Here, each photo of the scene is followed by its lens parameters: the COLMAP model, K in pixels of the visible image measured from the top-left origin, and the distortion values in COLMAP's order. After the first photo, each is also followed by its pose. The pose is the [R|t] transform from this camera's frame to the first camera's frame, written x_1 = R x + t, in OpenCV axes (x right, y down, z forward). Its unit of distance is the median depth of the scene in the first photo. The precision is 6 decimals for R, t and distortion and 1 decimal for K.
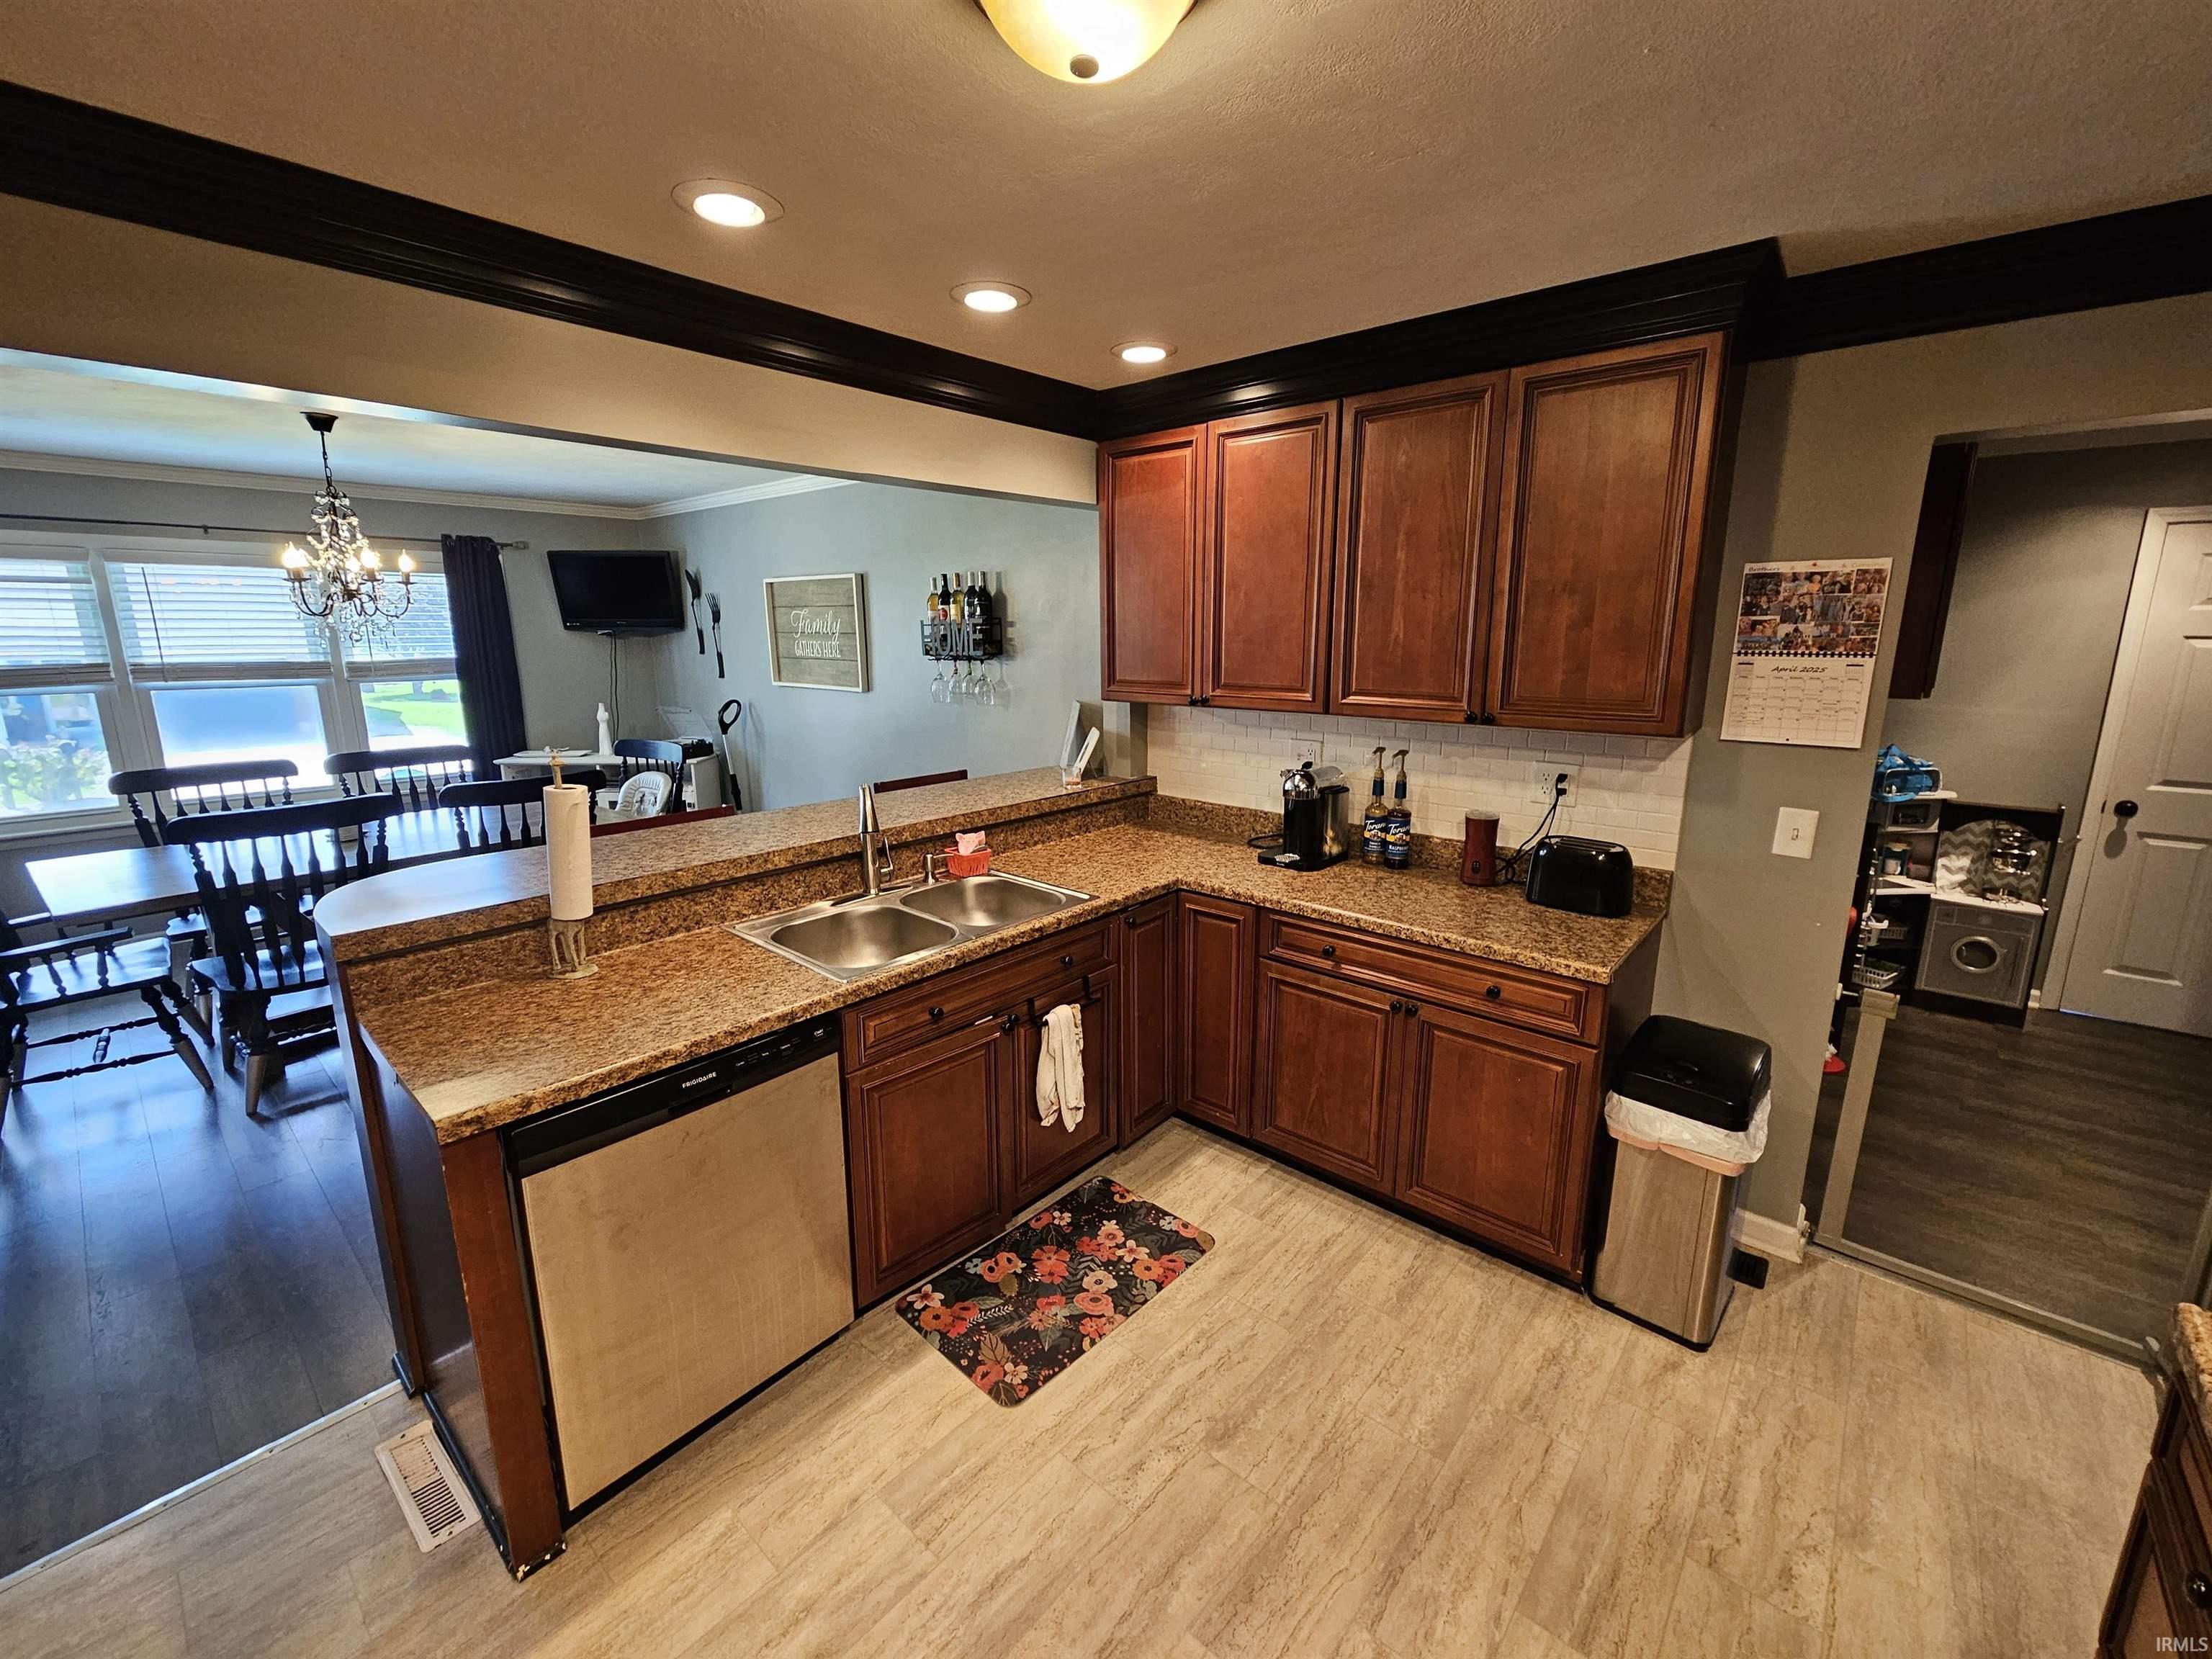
lens RADIAL K [[894.4, 0, 1087.3], [0, 894.4, 817.9], [0, 0, 1]] dist [0.000281, -0.000097]
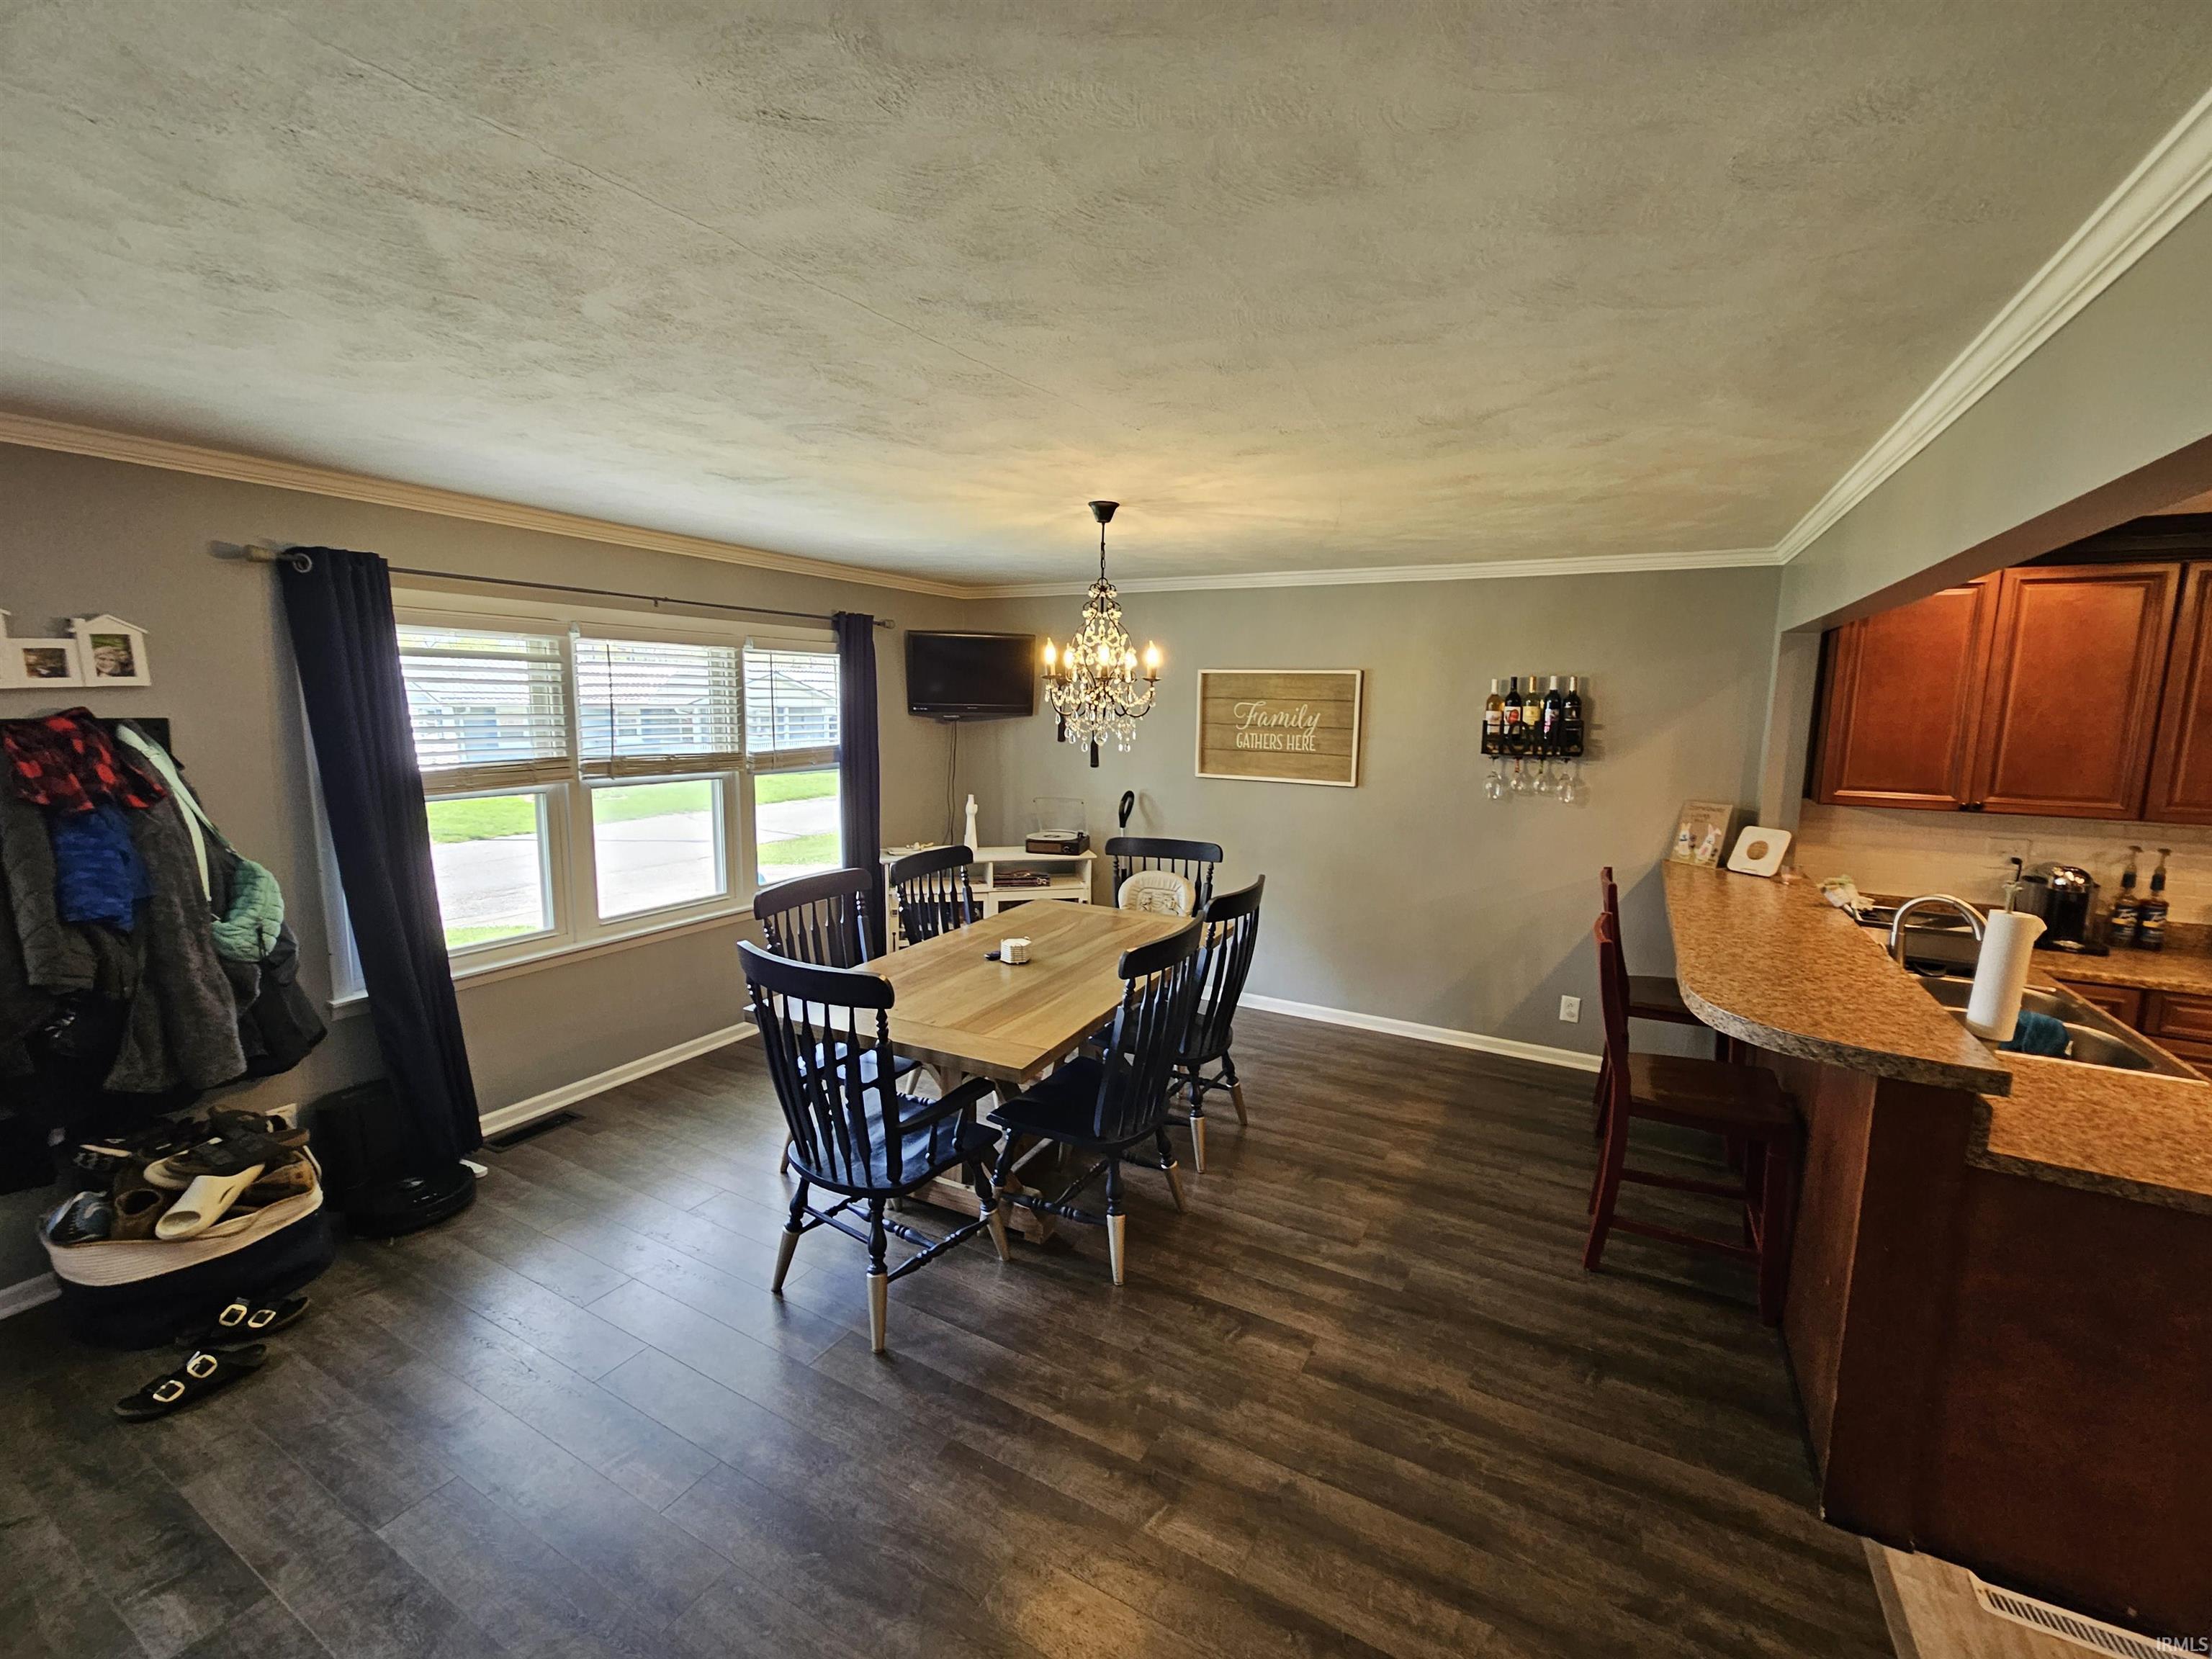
lens RADIAL K [[912.7, 0, 1115.3], [0, 912.7, 824.5], [0, 0, 1]] dist [0.000918, 0.000076]
pose [[0.977106, -0.011987, 0.212415, -0.791139], [0.026742, 0.997413, -0.066730, -0.040981], [-0.211065, 0.070882, 0.974899, 0.072239]]
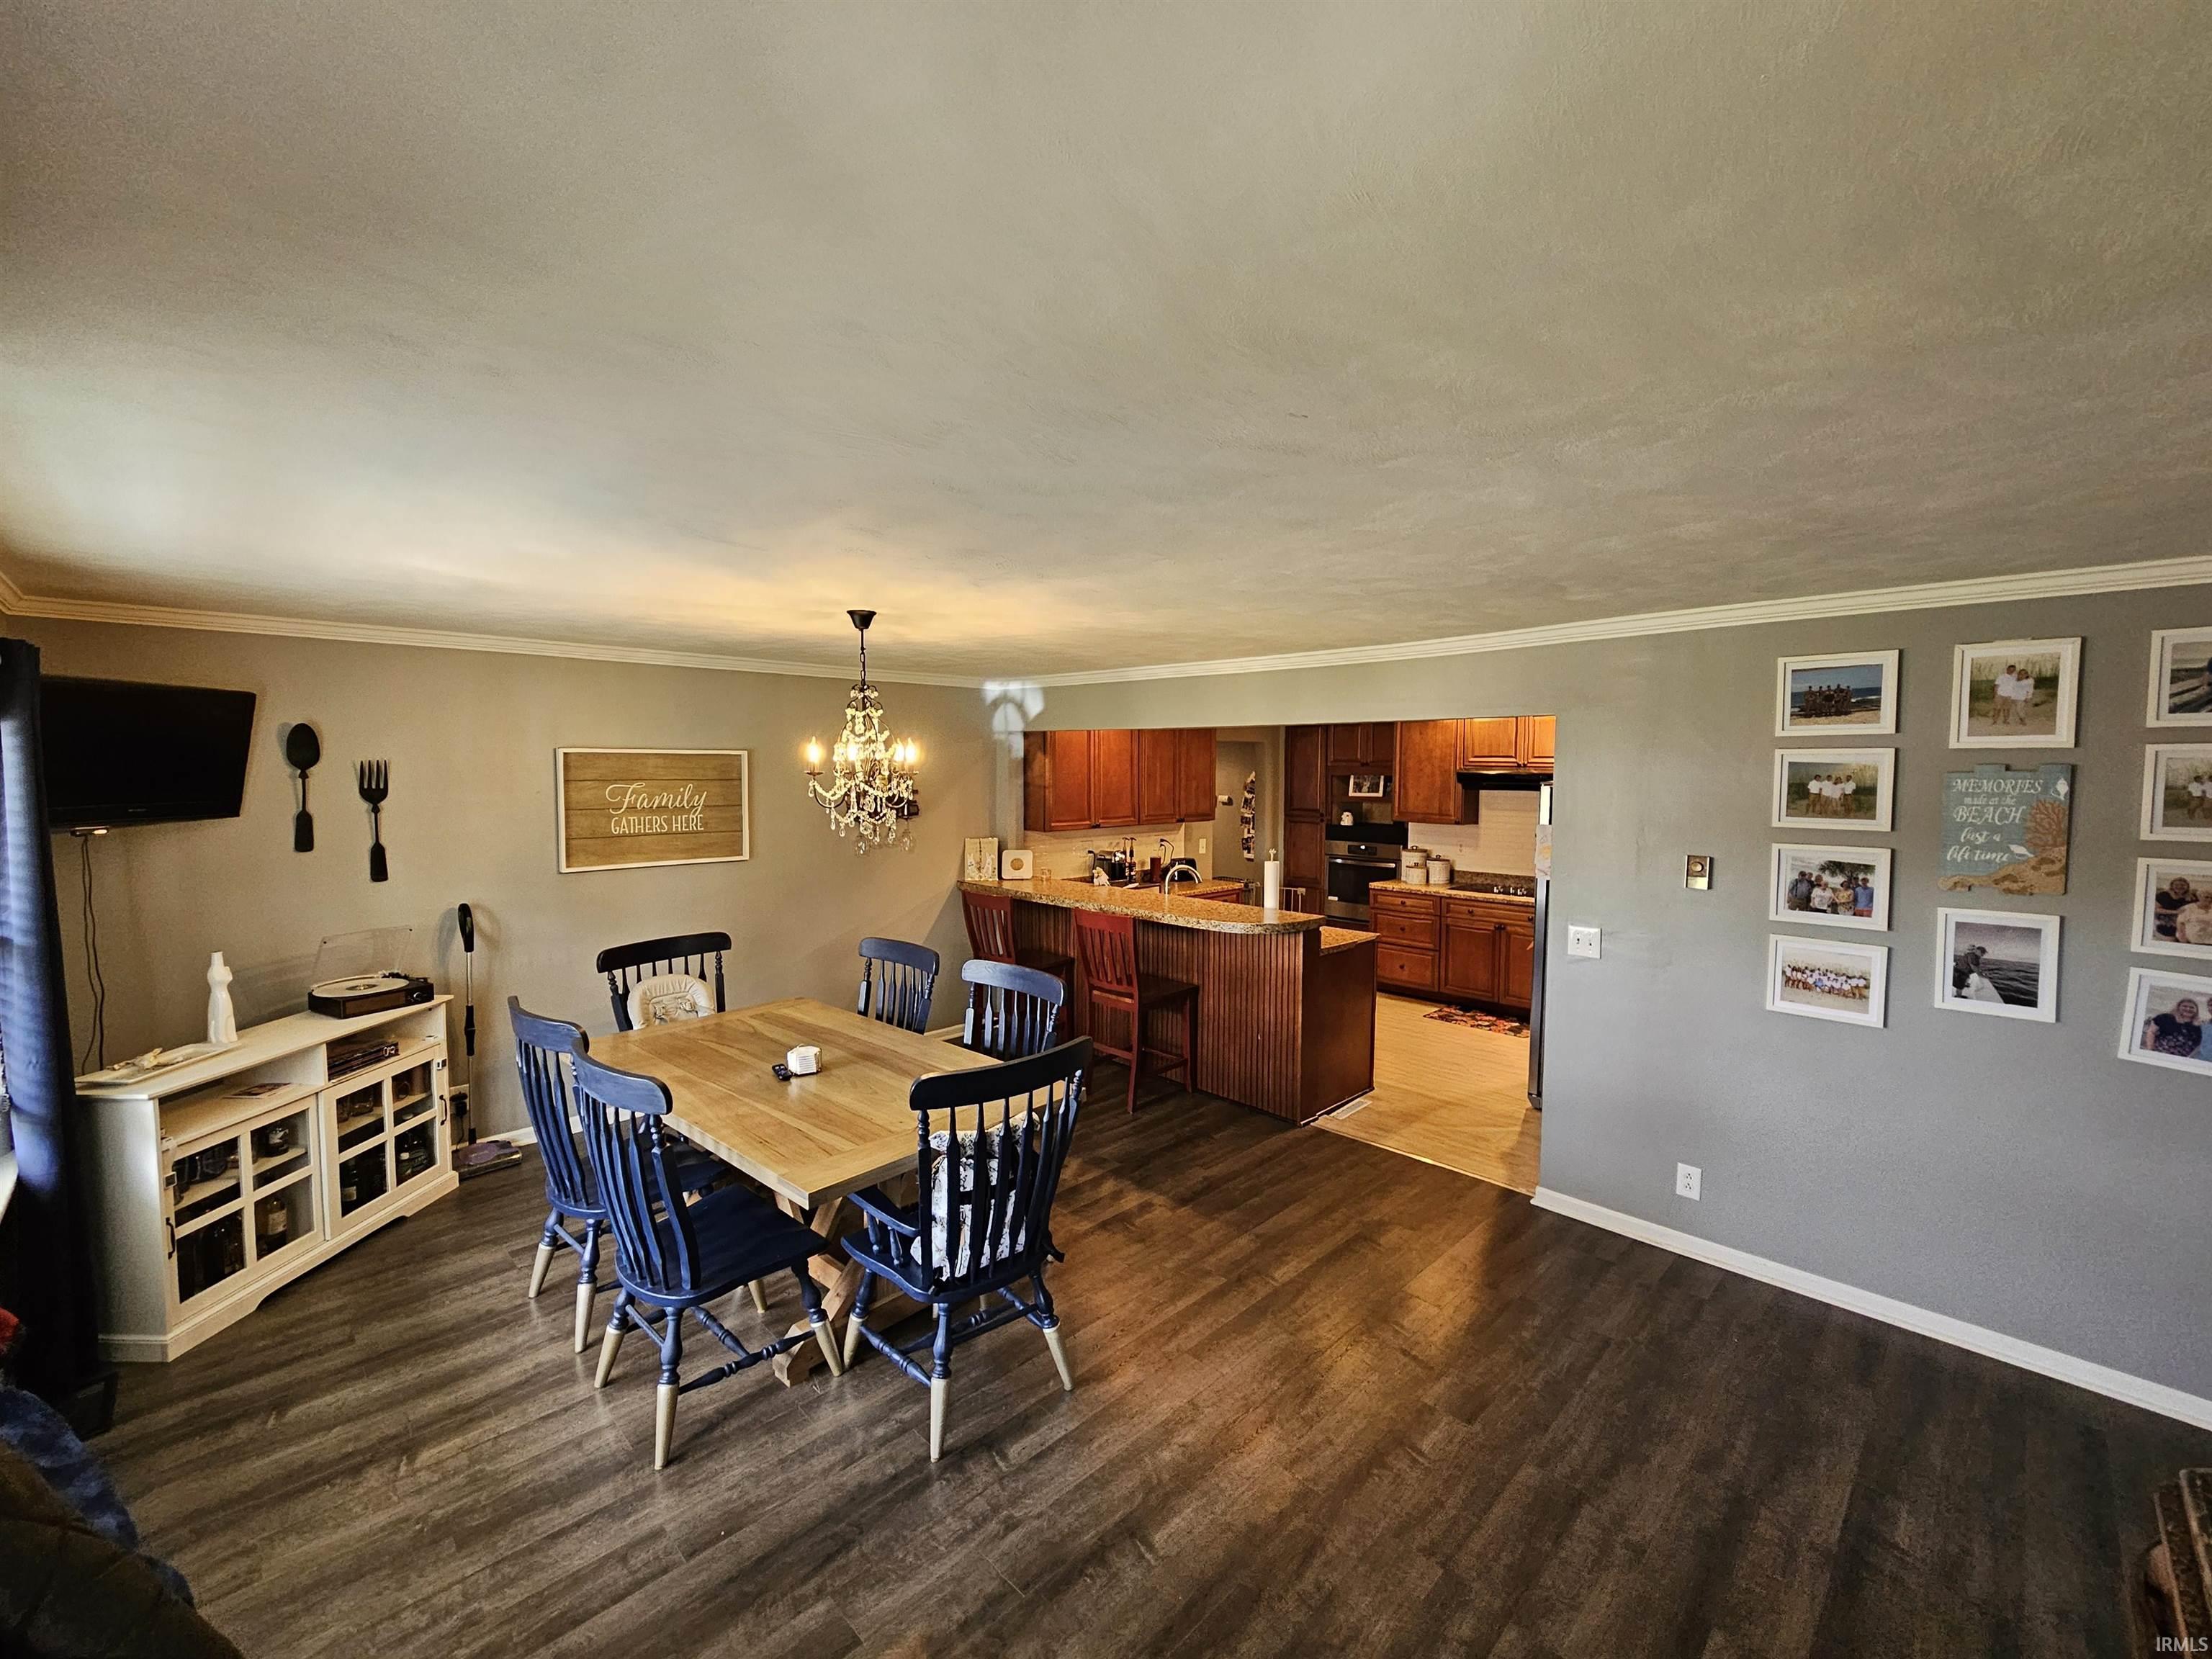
lens RADIAL K [[912.7, 0, 1115.3], [0, 912.7, 824.5], [0, 0, 1]] dist [0.000918, 0.000076]
pose [[0.075838, -0.067136, 0.994857, -1.405267], [0.204156, 0.977639, 0.050411, -0.159420], [-0.975996, 0.199283, 0.087849, 0.511631]]
